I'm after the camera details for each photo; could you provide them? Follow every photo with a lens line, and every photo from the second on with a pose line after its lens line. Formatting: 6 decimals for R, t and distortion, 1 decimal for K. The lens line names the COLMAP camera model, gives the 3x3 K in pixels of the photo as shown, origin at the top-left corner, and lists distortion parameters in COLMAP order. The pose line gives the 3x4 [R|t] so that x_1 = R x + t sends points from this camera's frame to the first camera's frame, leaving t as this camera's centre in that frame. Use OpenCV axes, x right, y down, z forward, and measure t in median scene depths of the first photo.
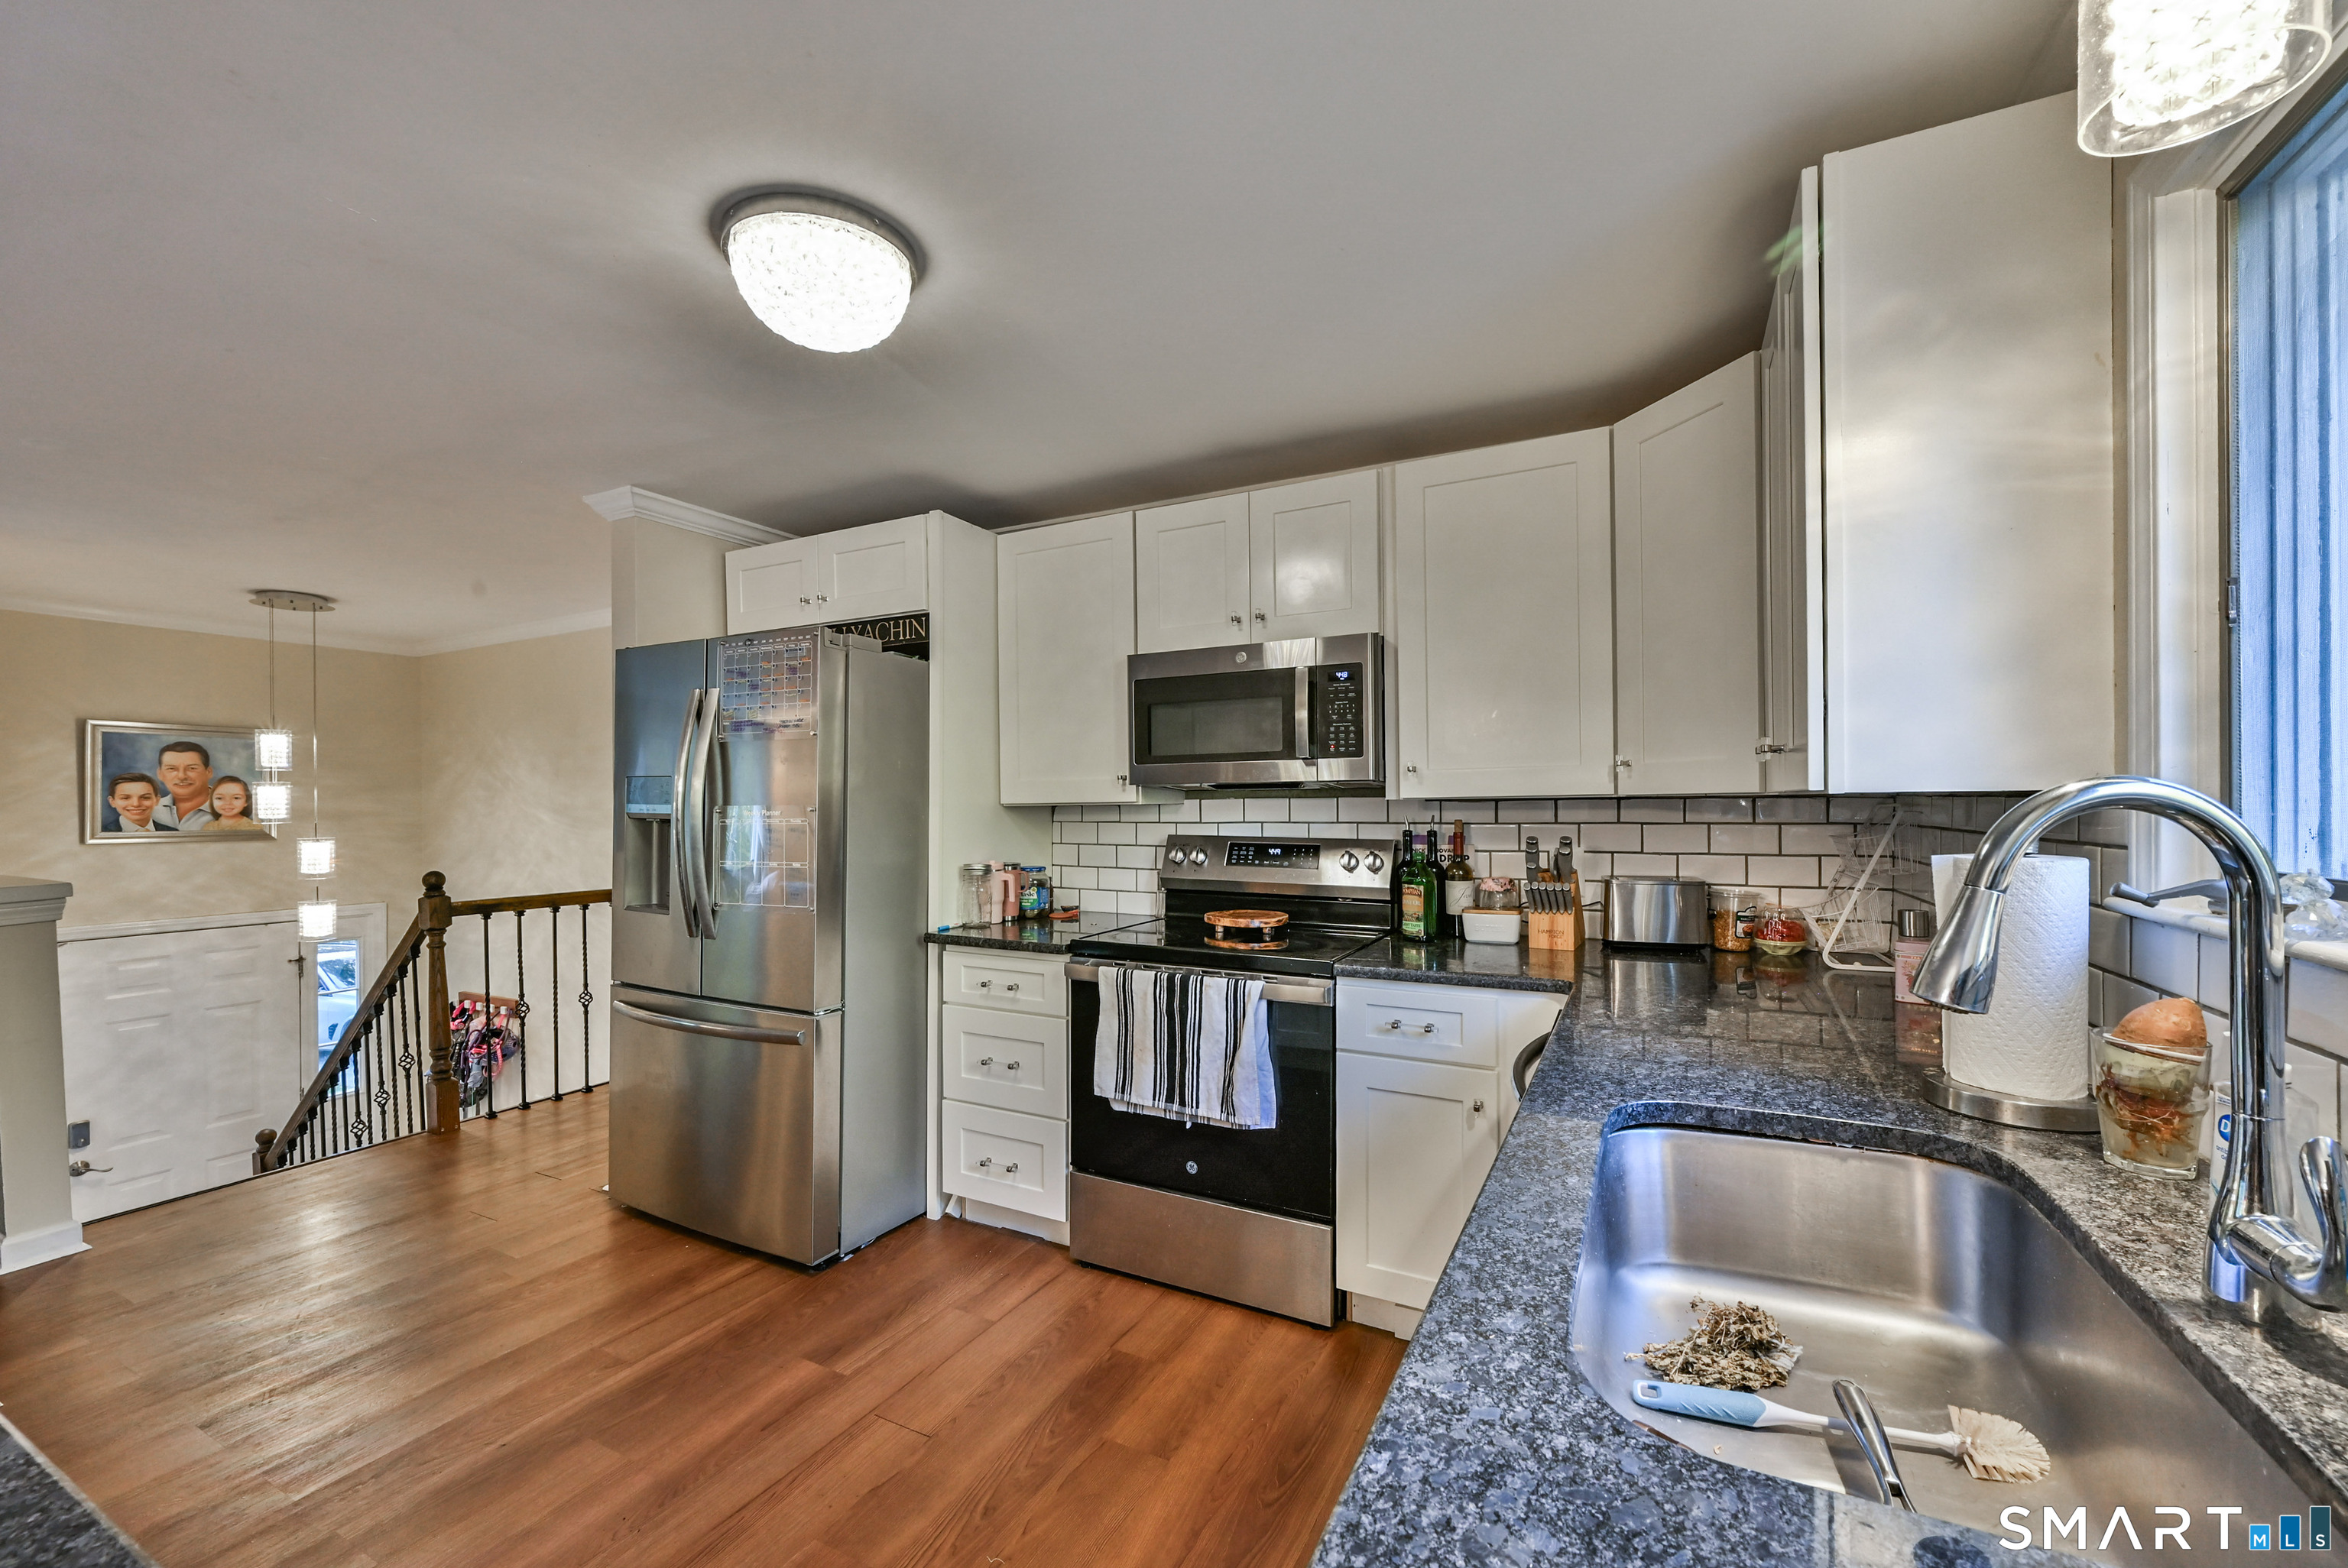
lens RADIAL K [[928.1, 0, 1110.2], [0, 928.1, 810.6], [0, 0, 1]] dist [-0.003810, 0.000898]
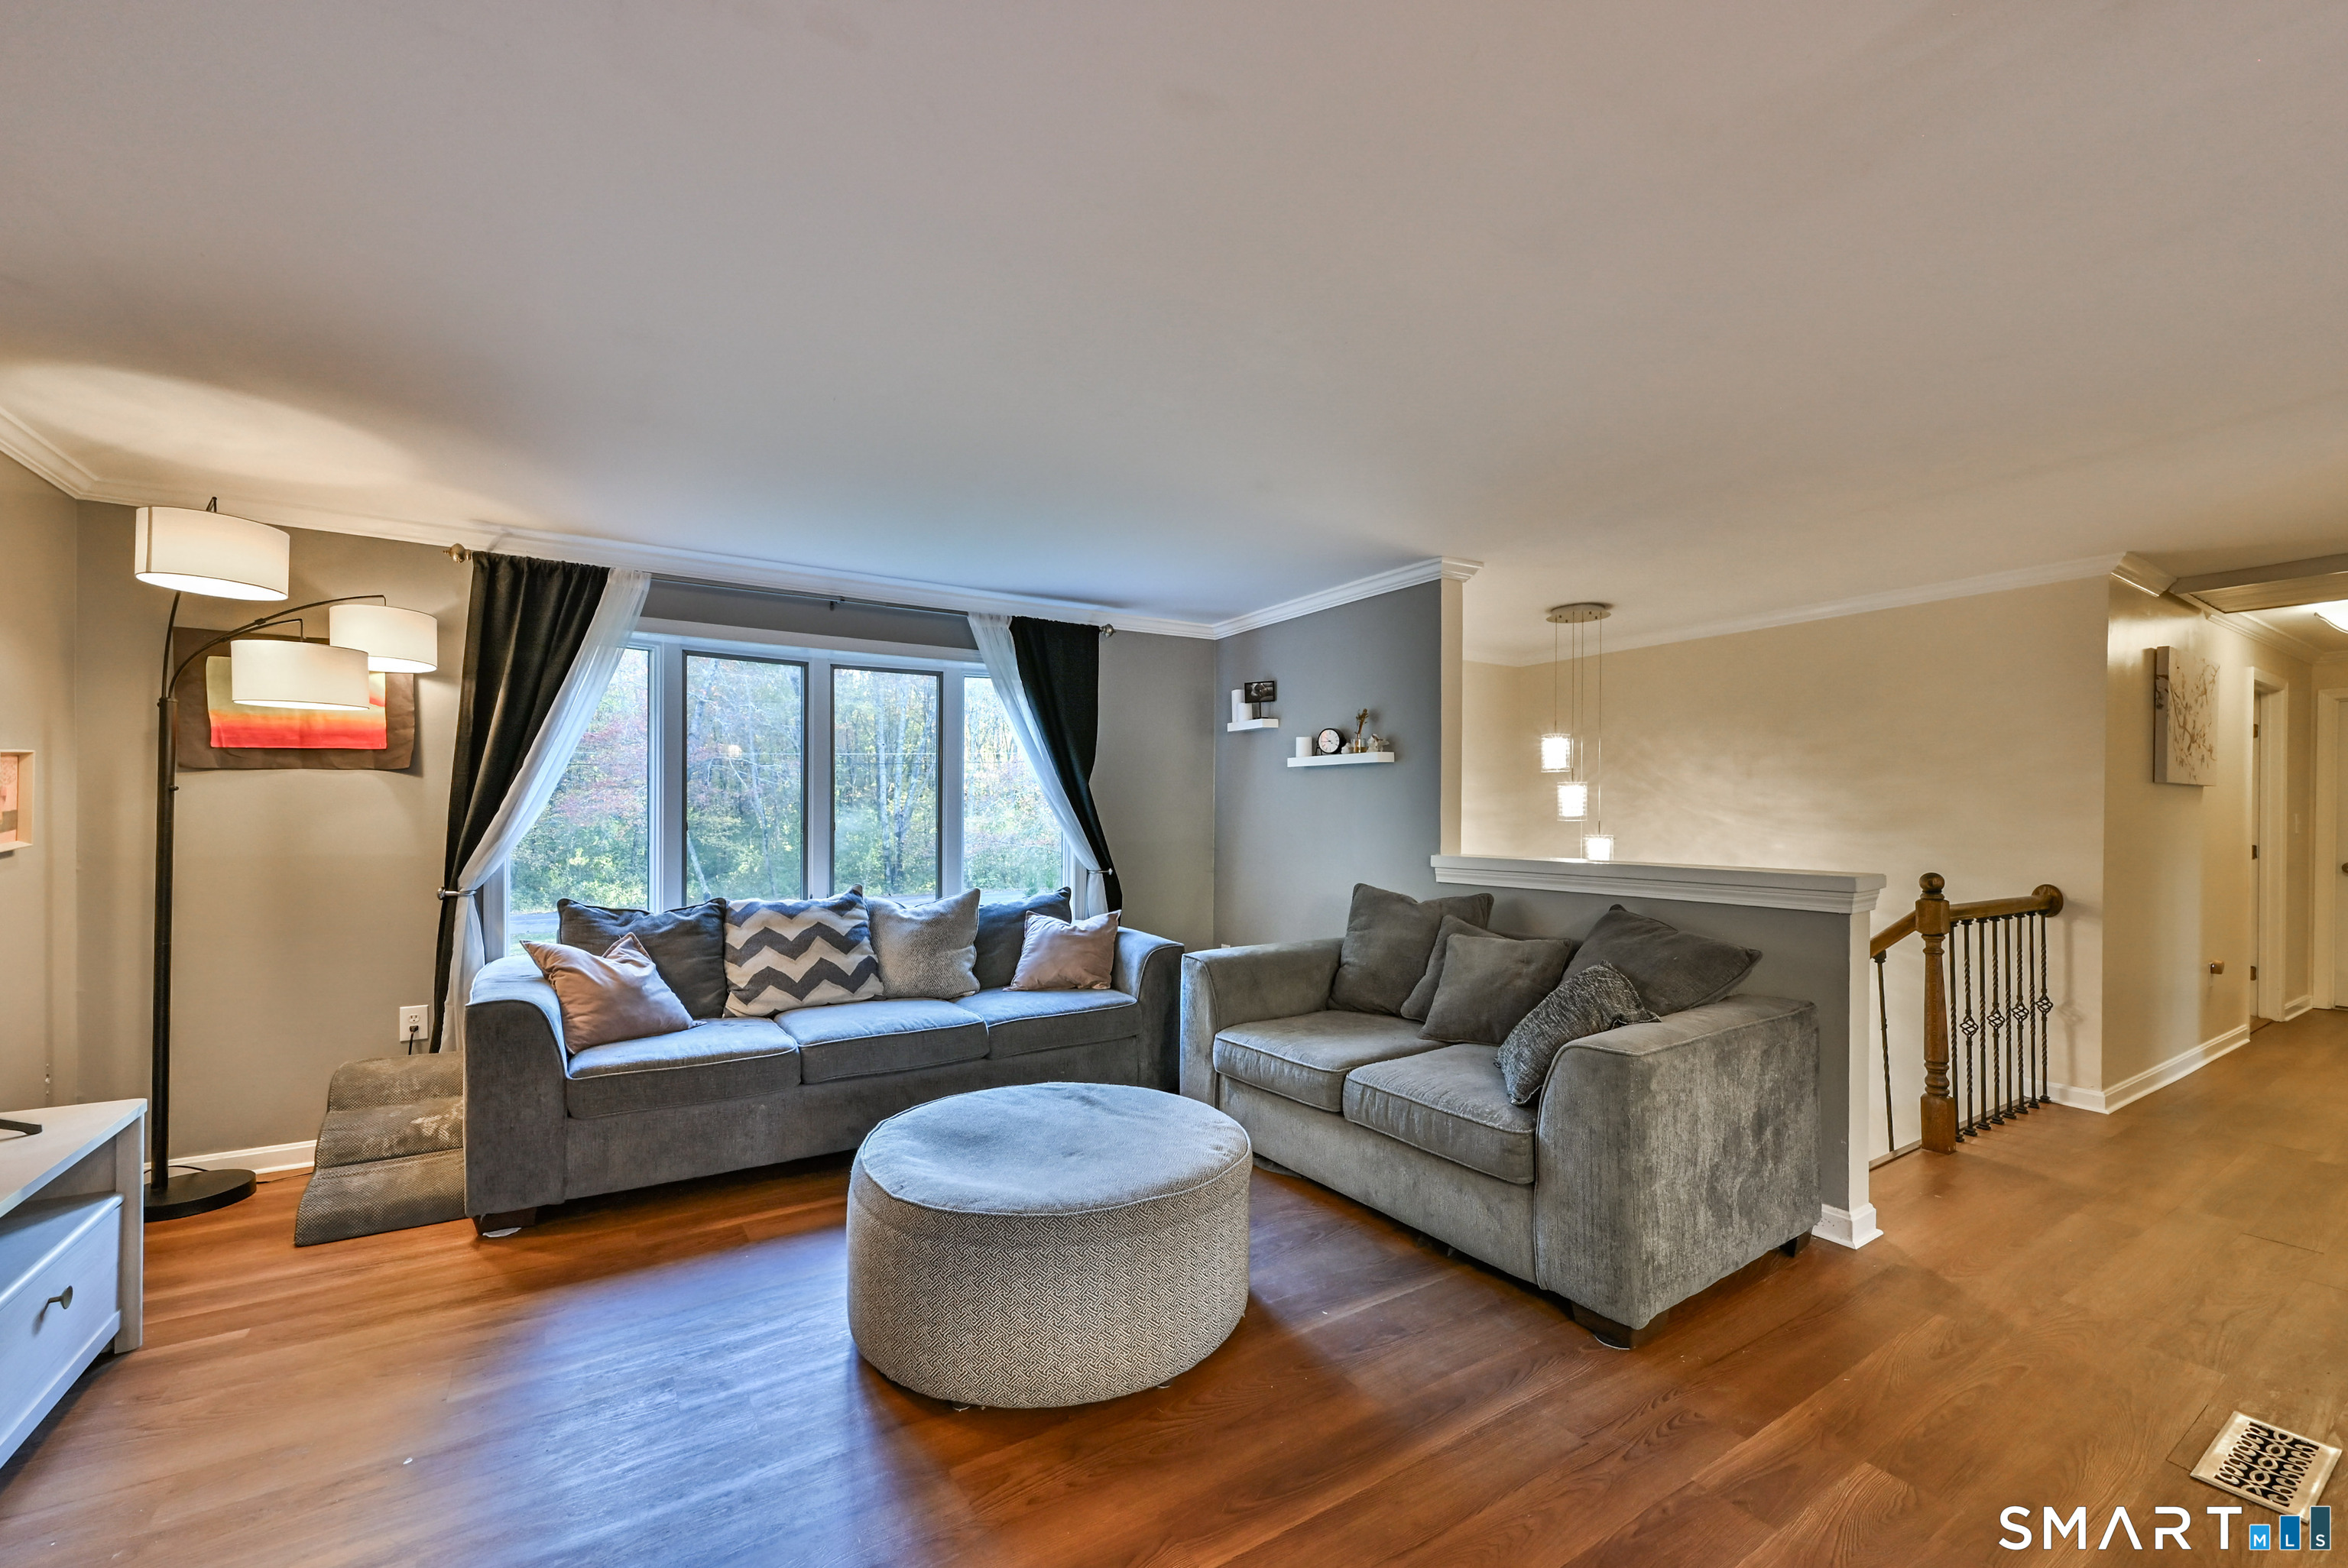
lens RADIAL K [[928.1, 0, 1194.5], [0, 928.1, 833.7], [0, 0, 1]] dist [-0.003810, 0.000898]
pose [[0.872907, 0.021019, -0.487434, -0.704966], [-0.013502, 0.999730, 0.018929, 0.013715], [0.487700, -0.009942, 0.872955, -0.140613]]
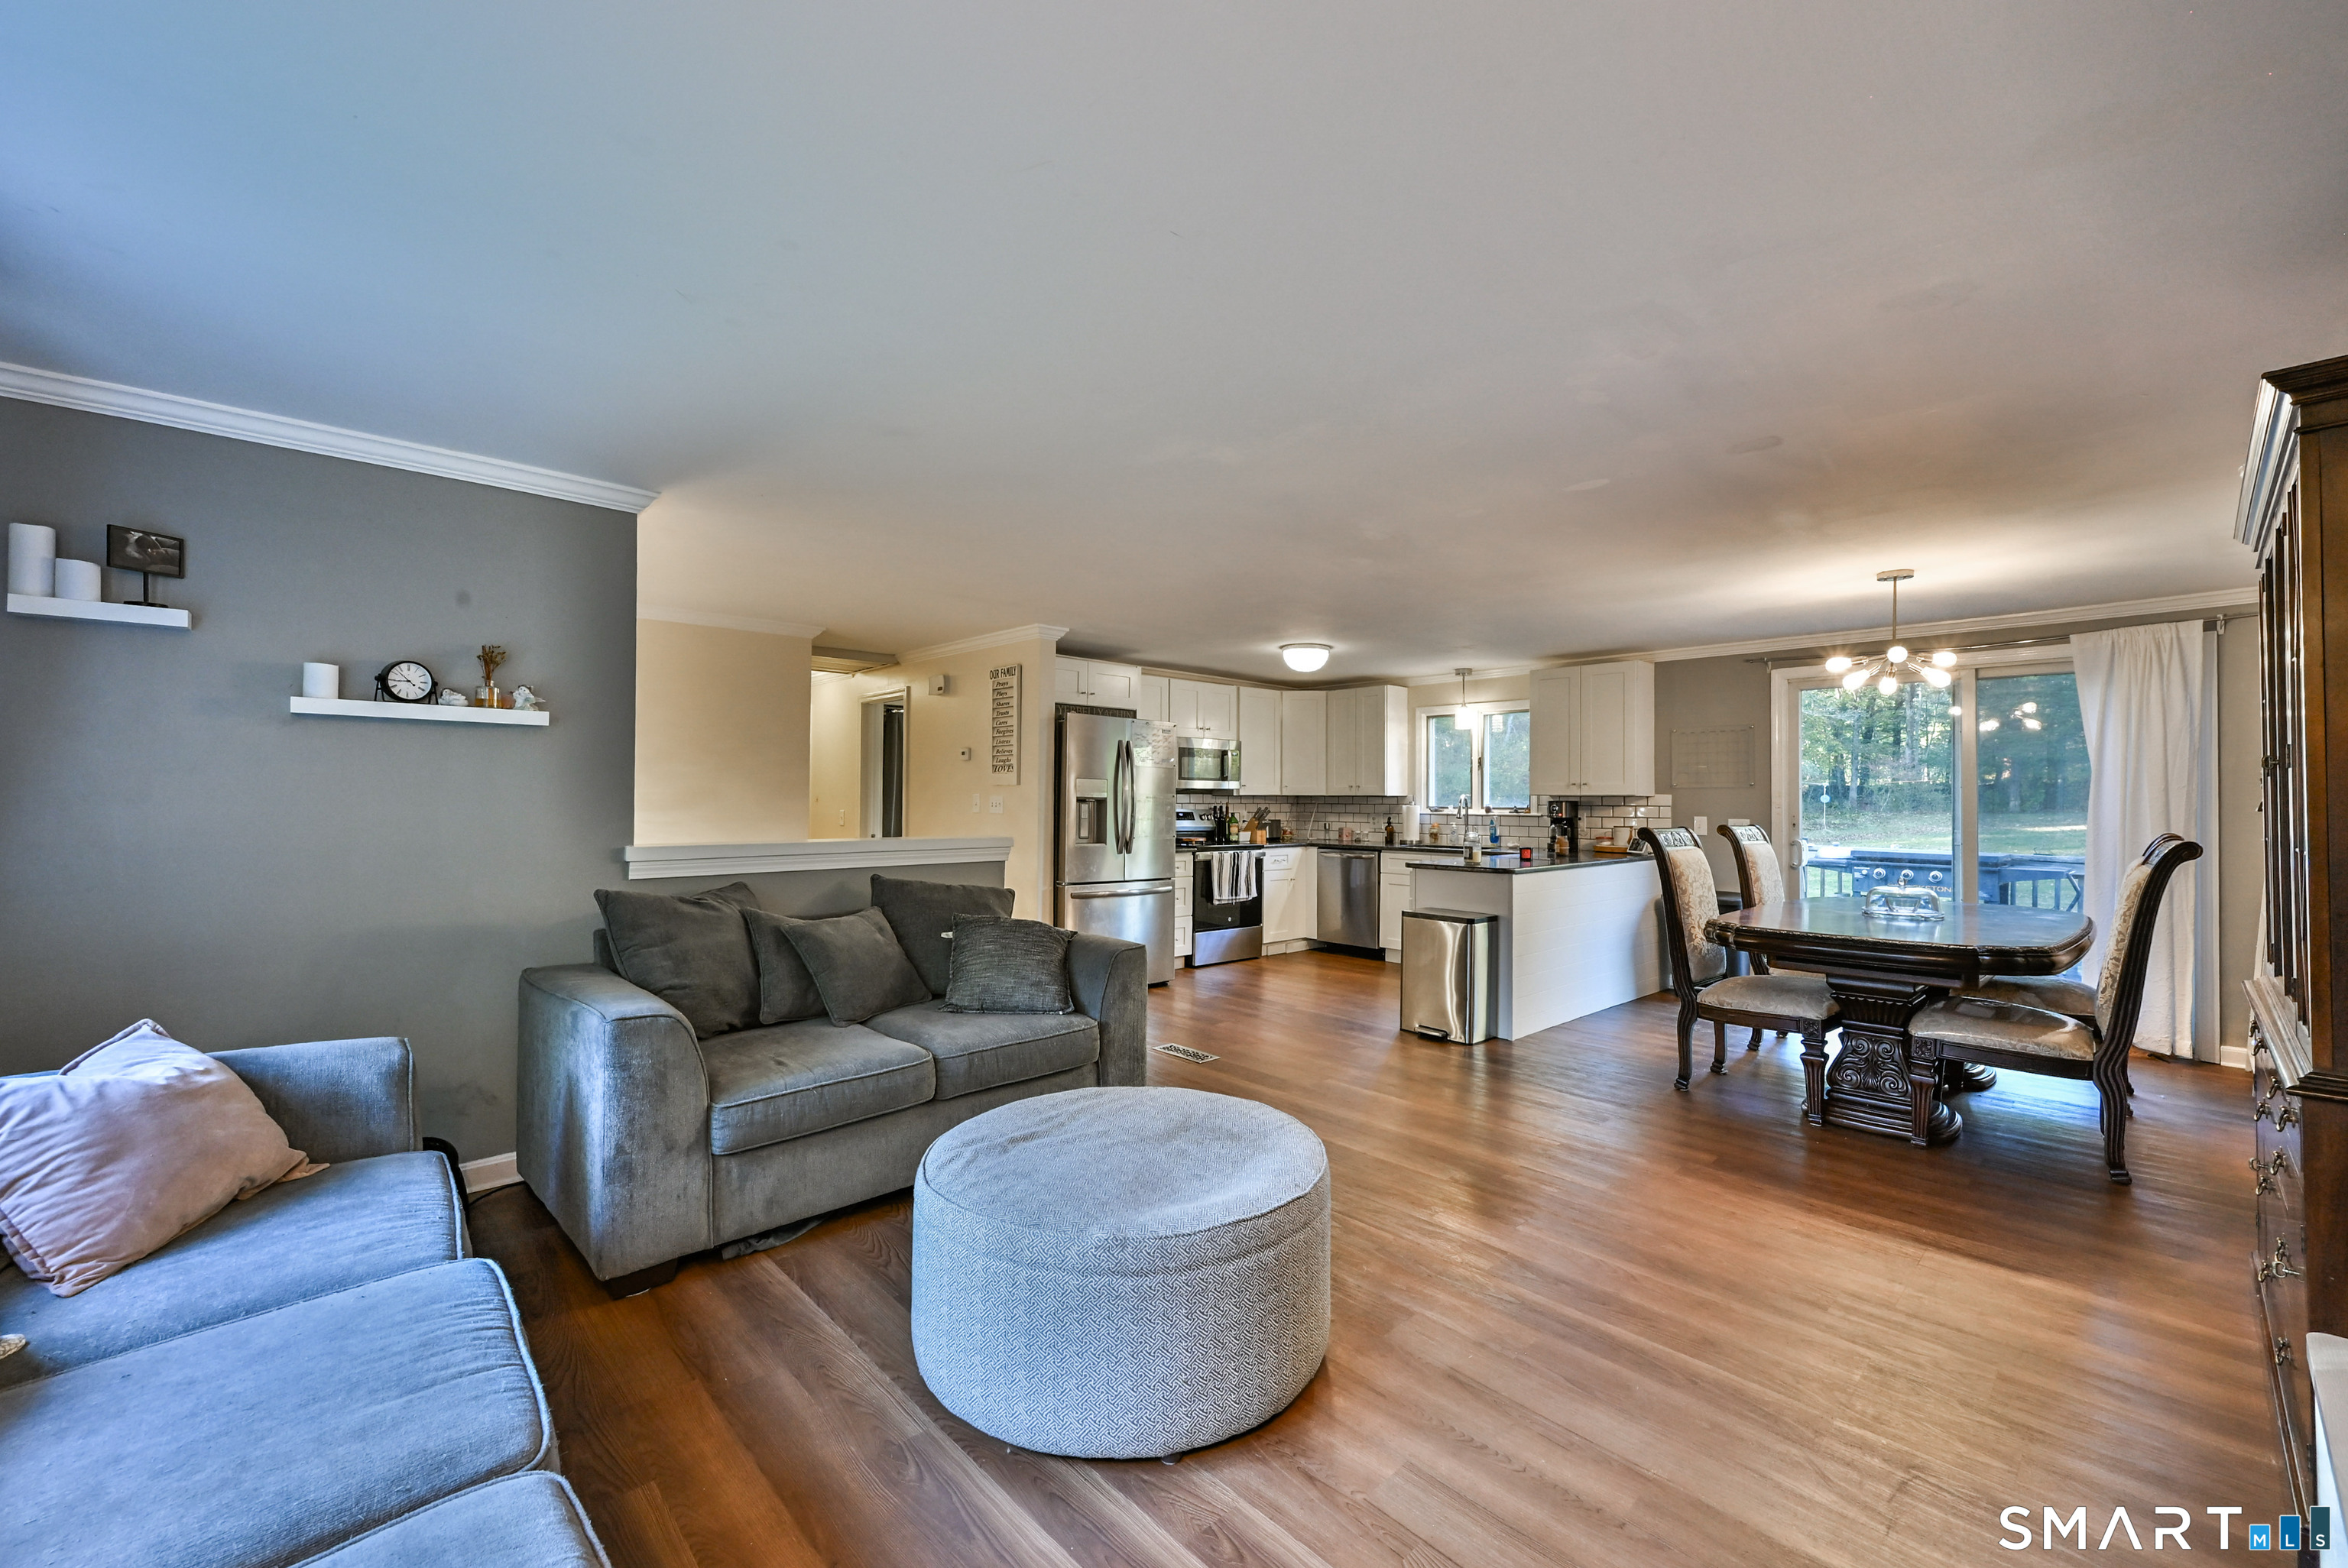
lens RADIAL K [[928.1, 0, 1195.3], [0, 928.1, 768.6], [0, 0, 1]] dist [-0.003810, 0.000898]
pose [[0.319555, 0.041770, 0.946647, -1.433284], [-0.001040, 0.999043, -0.043731, 0.018051], [-0.947567, 0.012990, 0.319293, 0.071691]]
